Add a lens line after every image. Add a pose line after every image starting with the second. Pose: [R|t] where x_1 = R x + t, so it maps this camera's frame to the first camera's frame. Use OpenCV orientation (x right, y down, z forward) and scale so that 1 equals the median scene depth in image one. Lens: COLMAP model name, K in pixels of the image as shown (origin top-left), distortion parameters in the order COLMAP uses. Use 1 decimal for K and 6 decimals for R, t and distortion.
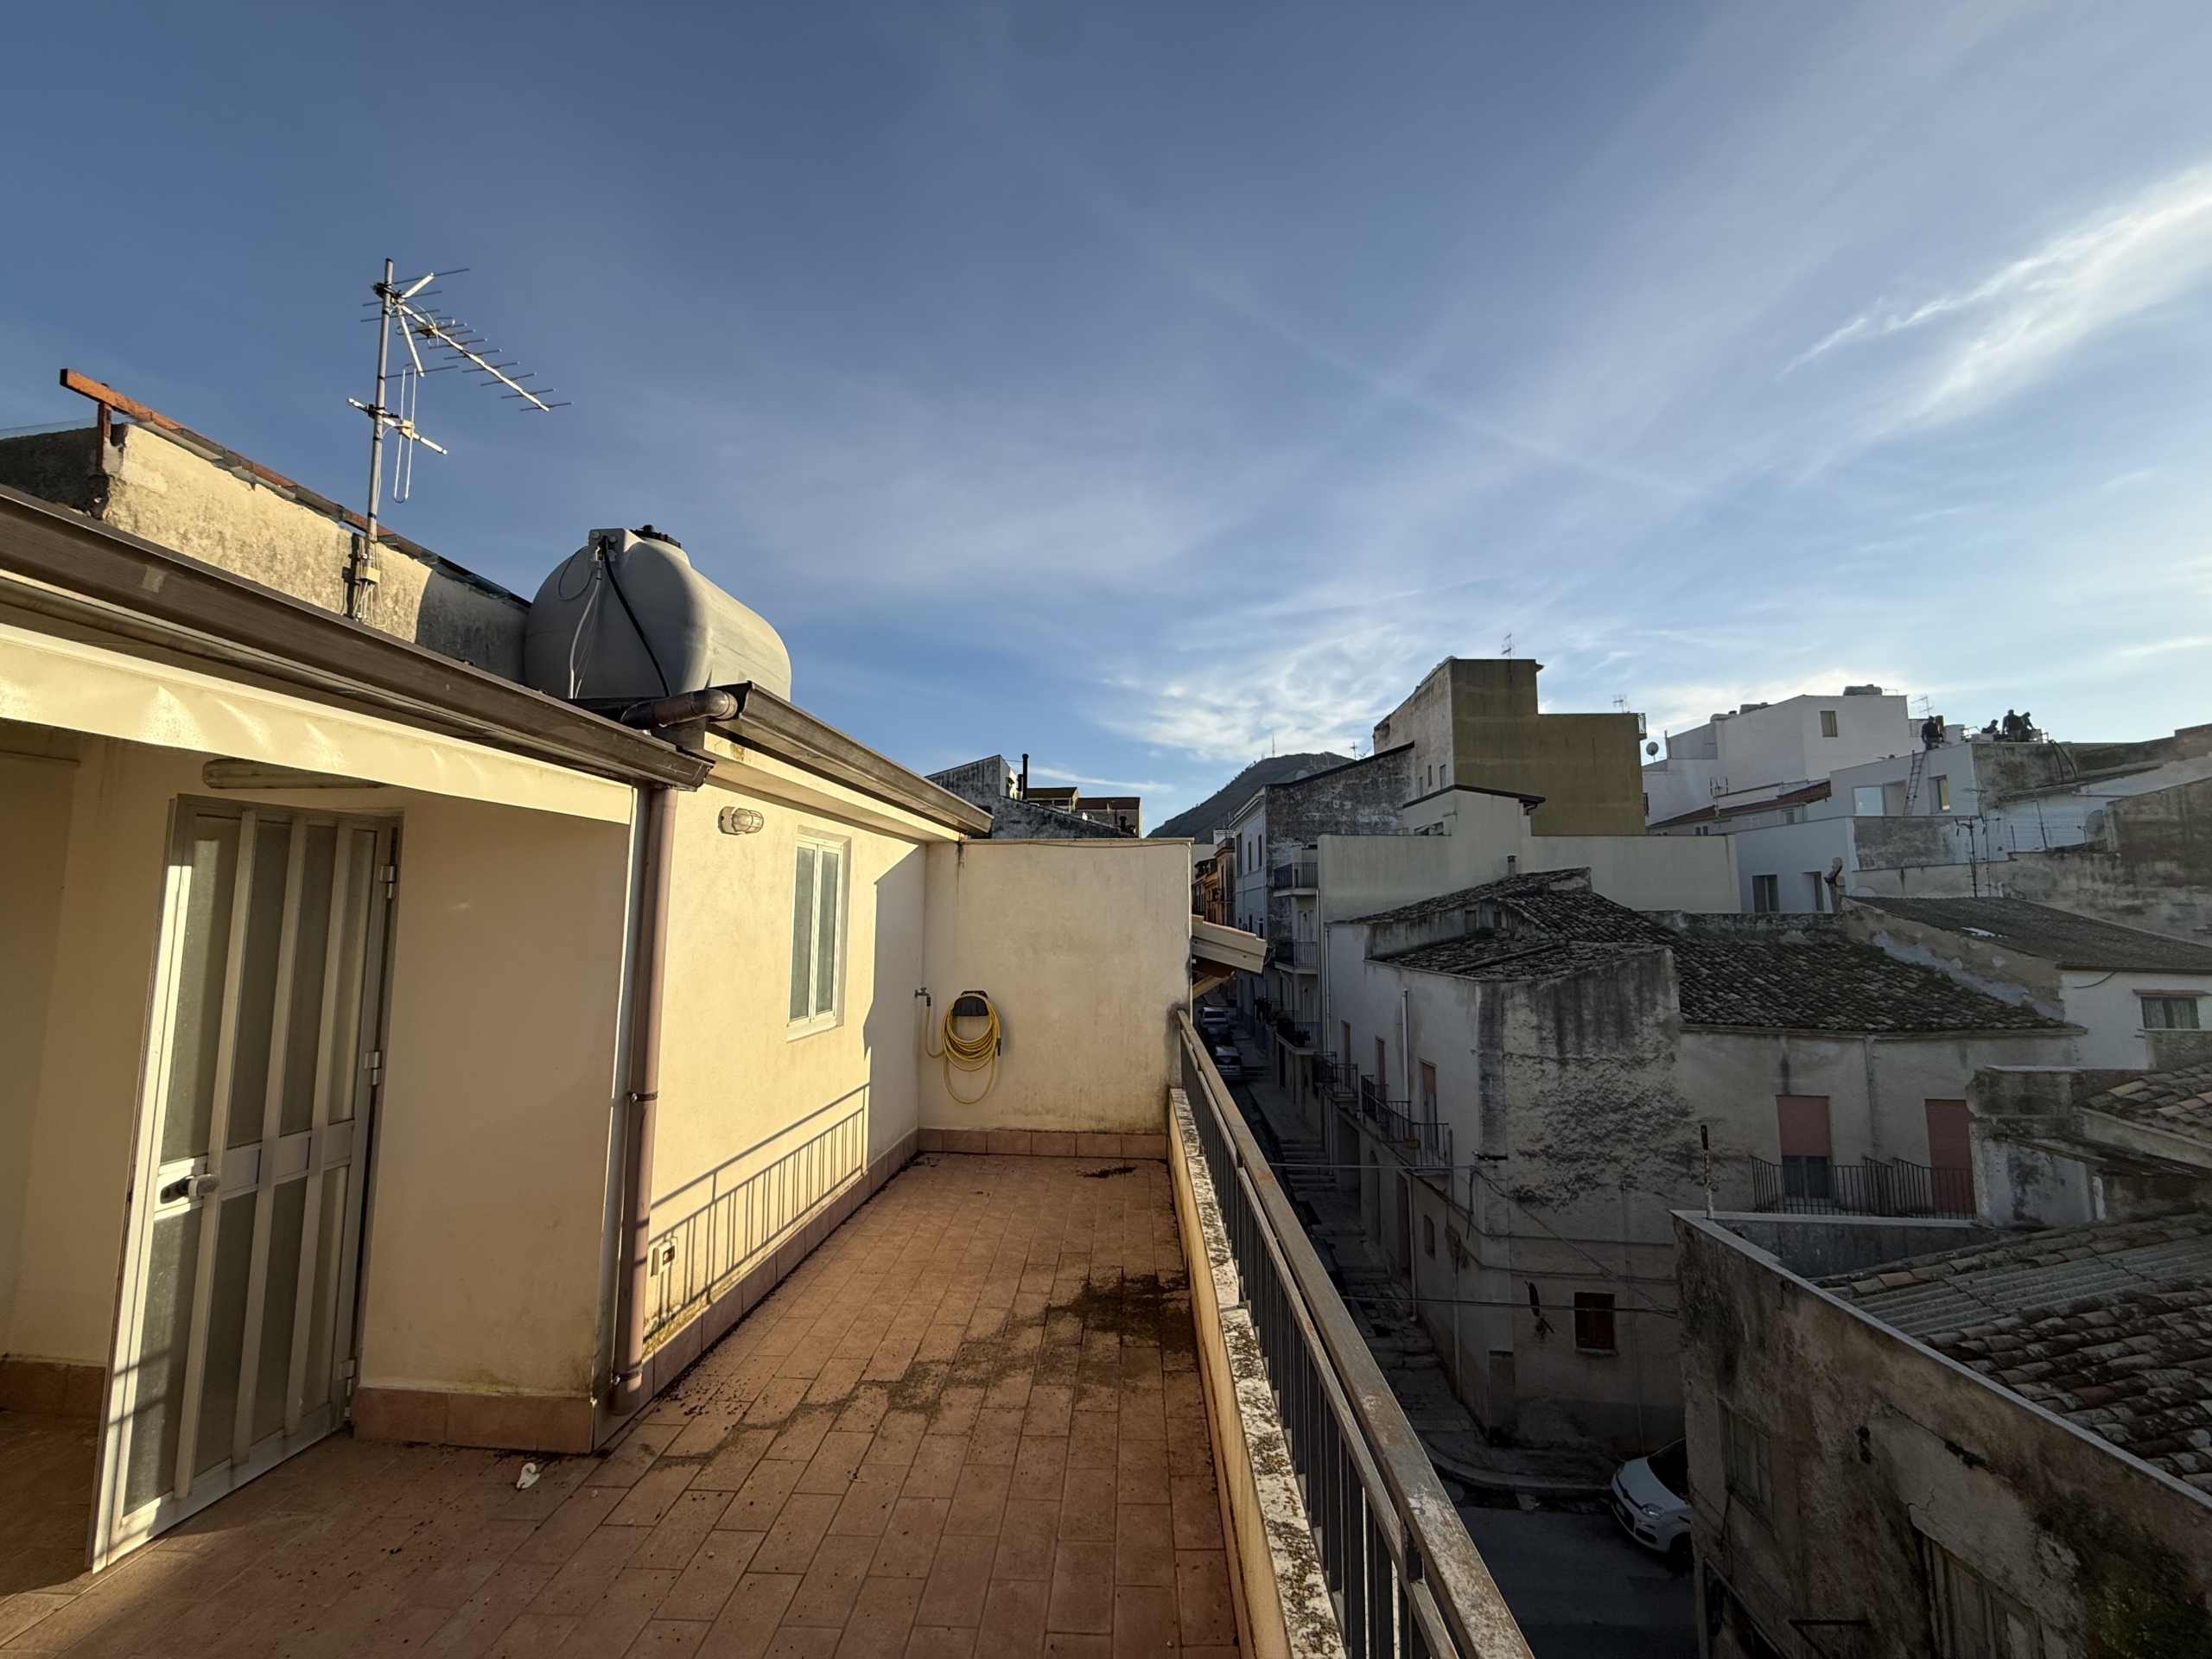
lens RADIAL K [[882.8, 0, 1103.7], [0, 882.8, 825.0], [0, 0, 1]] dist [-0.001604, 0.000556]
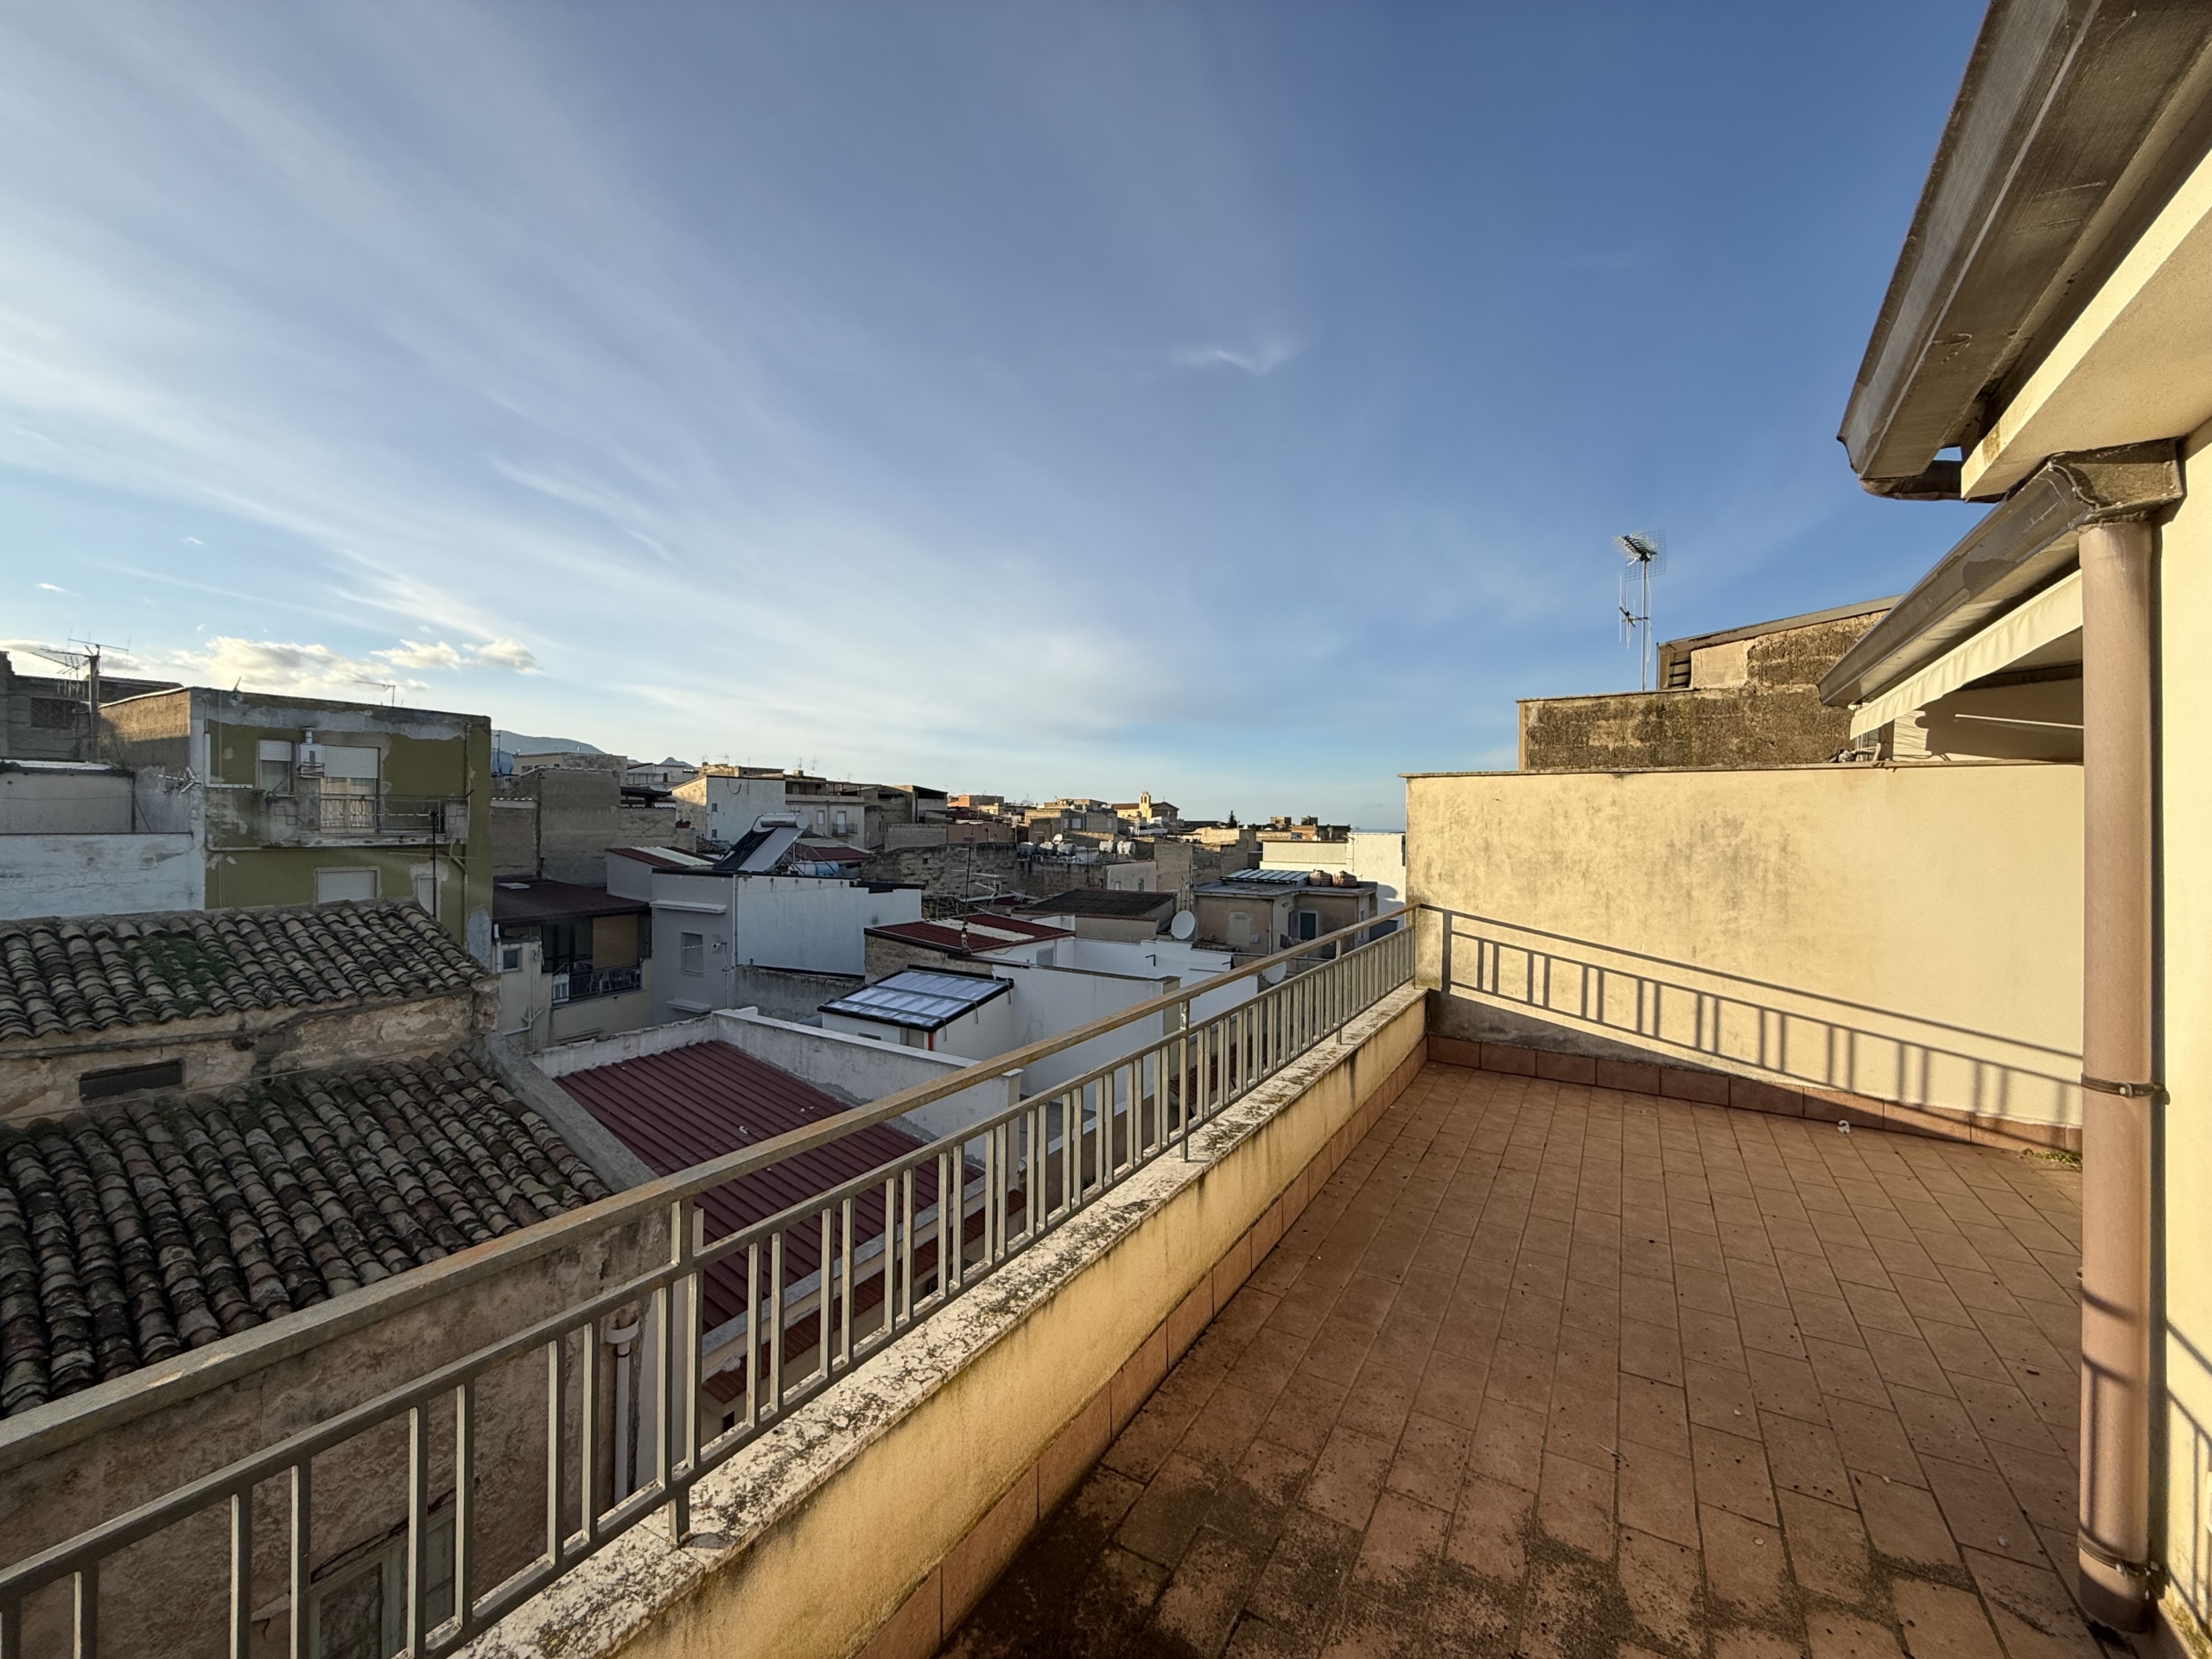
lens RADIAL K [[888.5, 0, 1099.8], [0, 888.5, 824.3], [0, 0, 1]] dist [-0.000757, 0.000229]
pose [[-0.875998, -0.008386, 0.482242, -0.214318], [-0.057217, 0.994595, -0.086641, 0.214218], [-0.478909, -0.103490, -0.871743, 1.688848]]
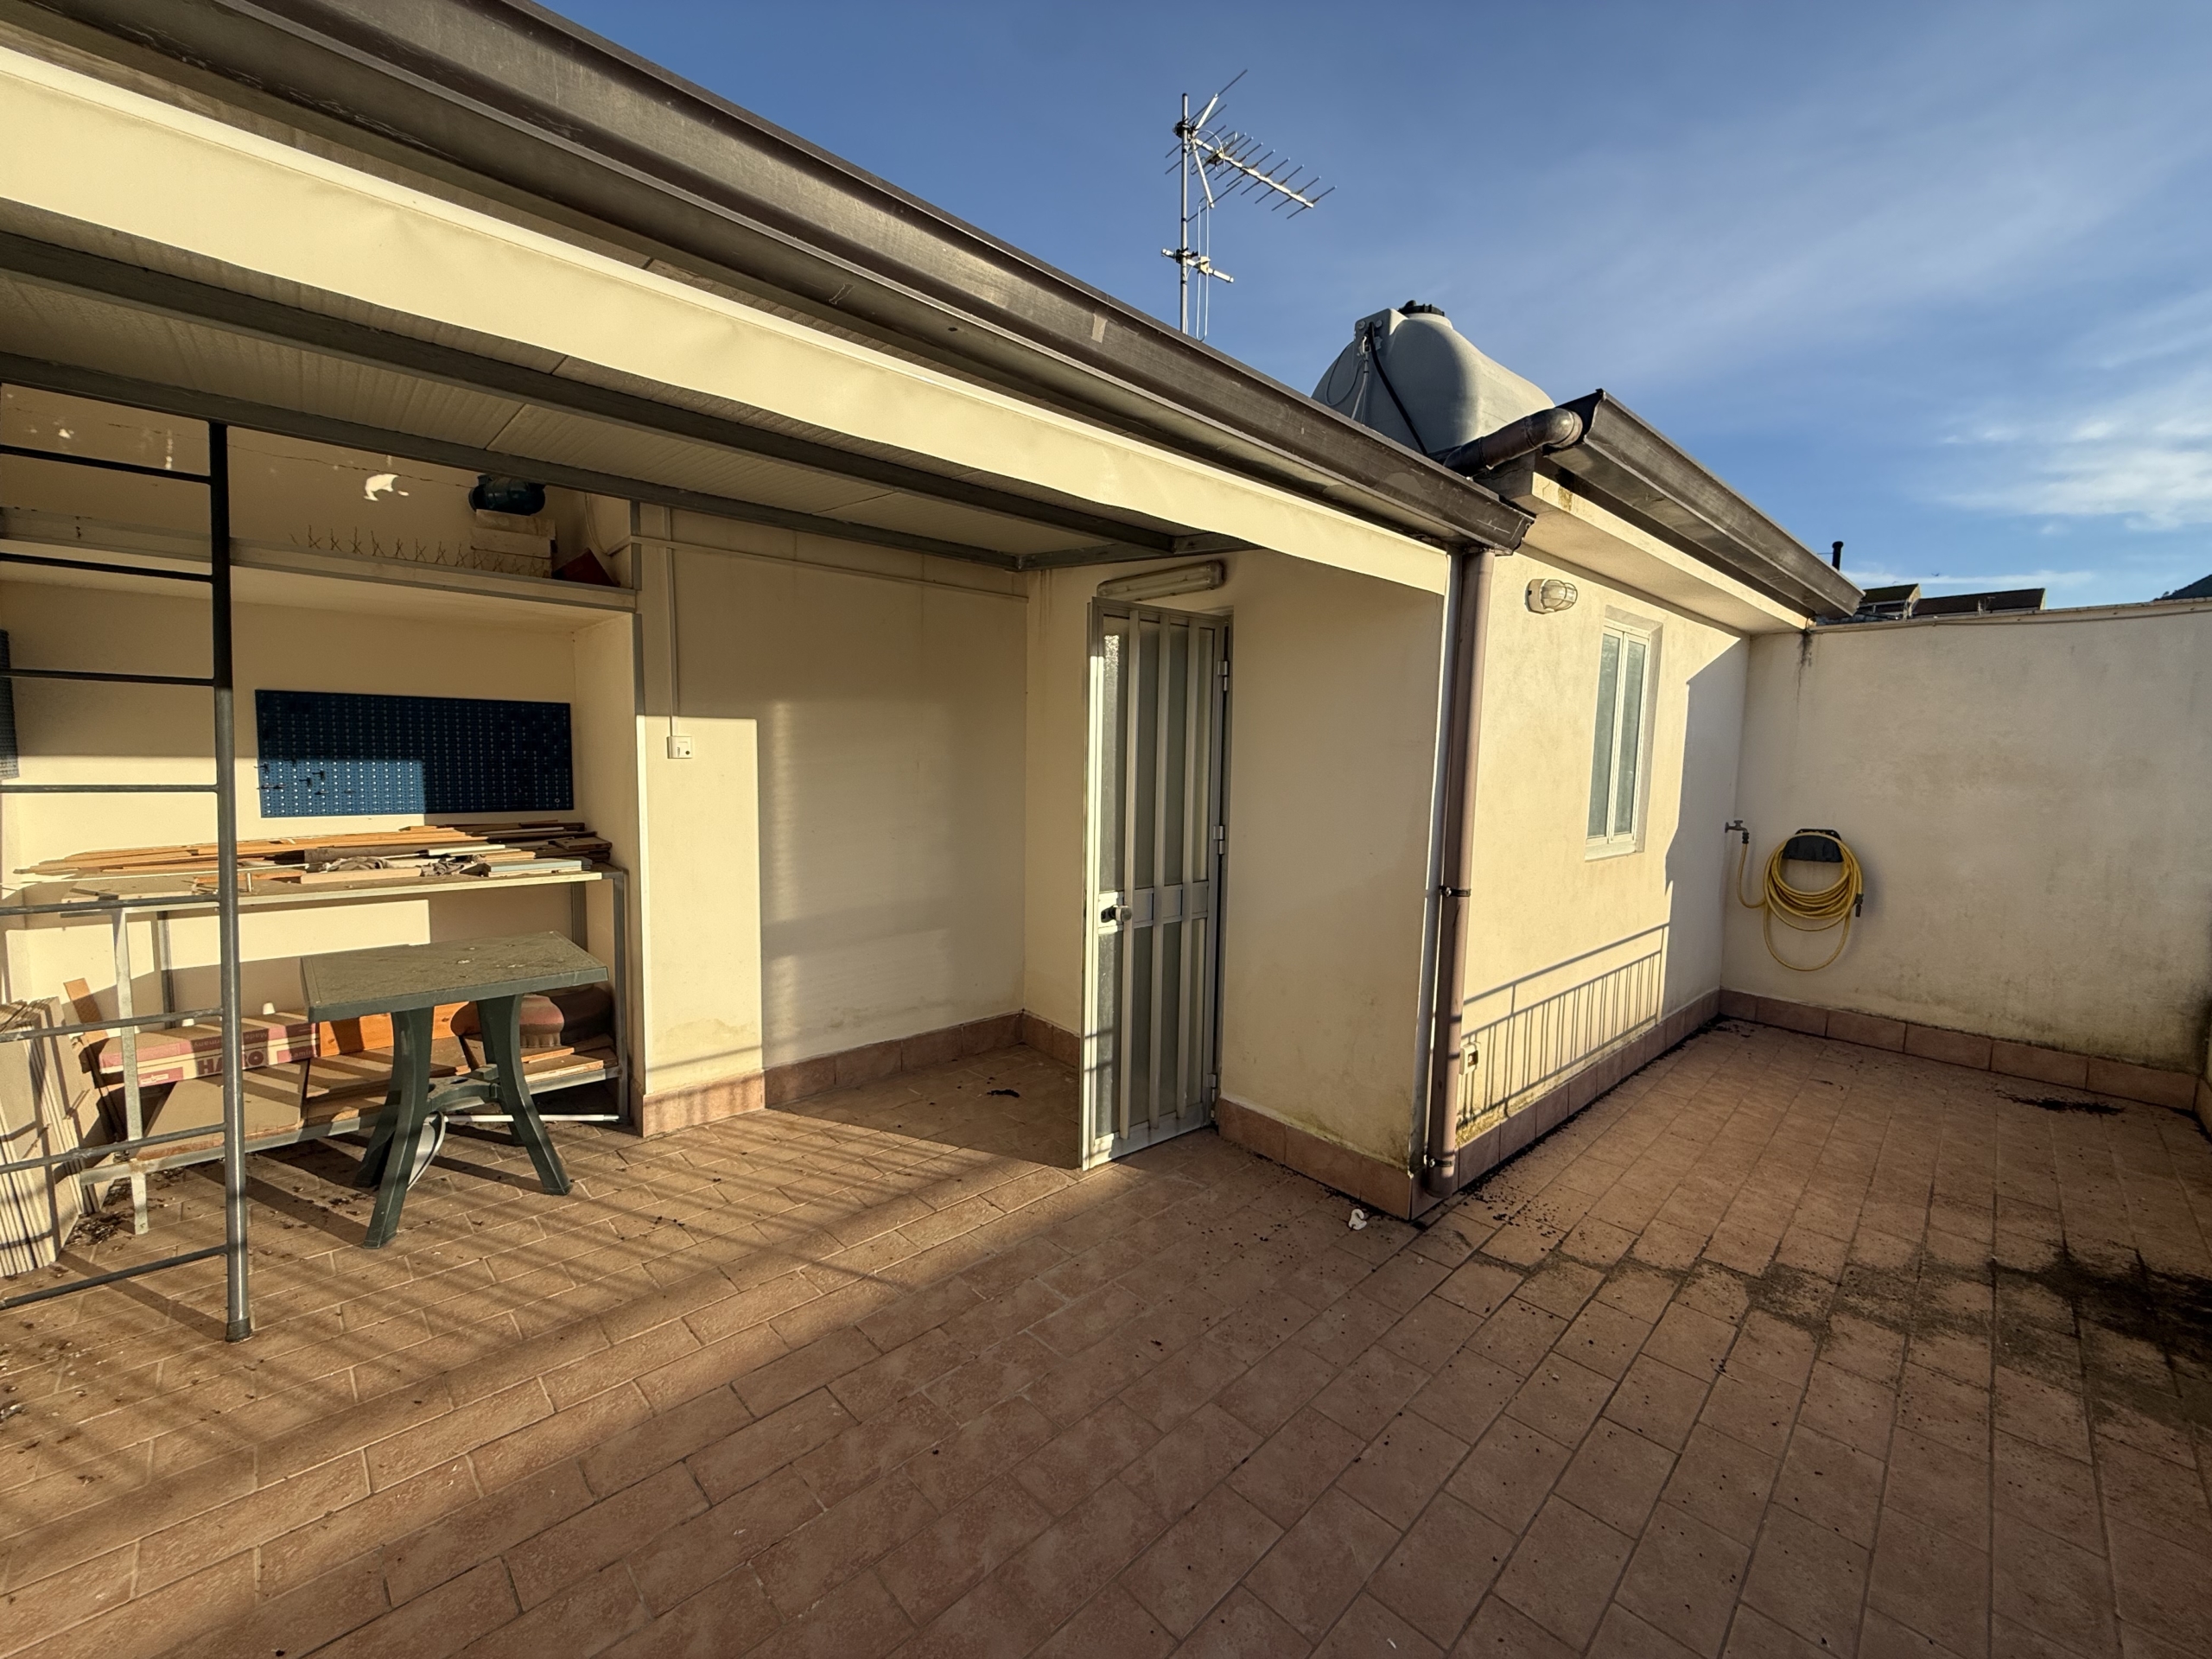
lens RADIAL K [[888.5, 0, 1099.8], [0, 888.5, 824.3], [0, 0, 1]] dist [-0.000757, 0.000229]
pose [[0.722723, 0.069997, -0.687584, -0.140786], [0.054167, 0.986061, 0.157317, 0.062891], [0.689012, -0.150941, 0.708858, 0.073842]]
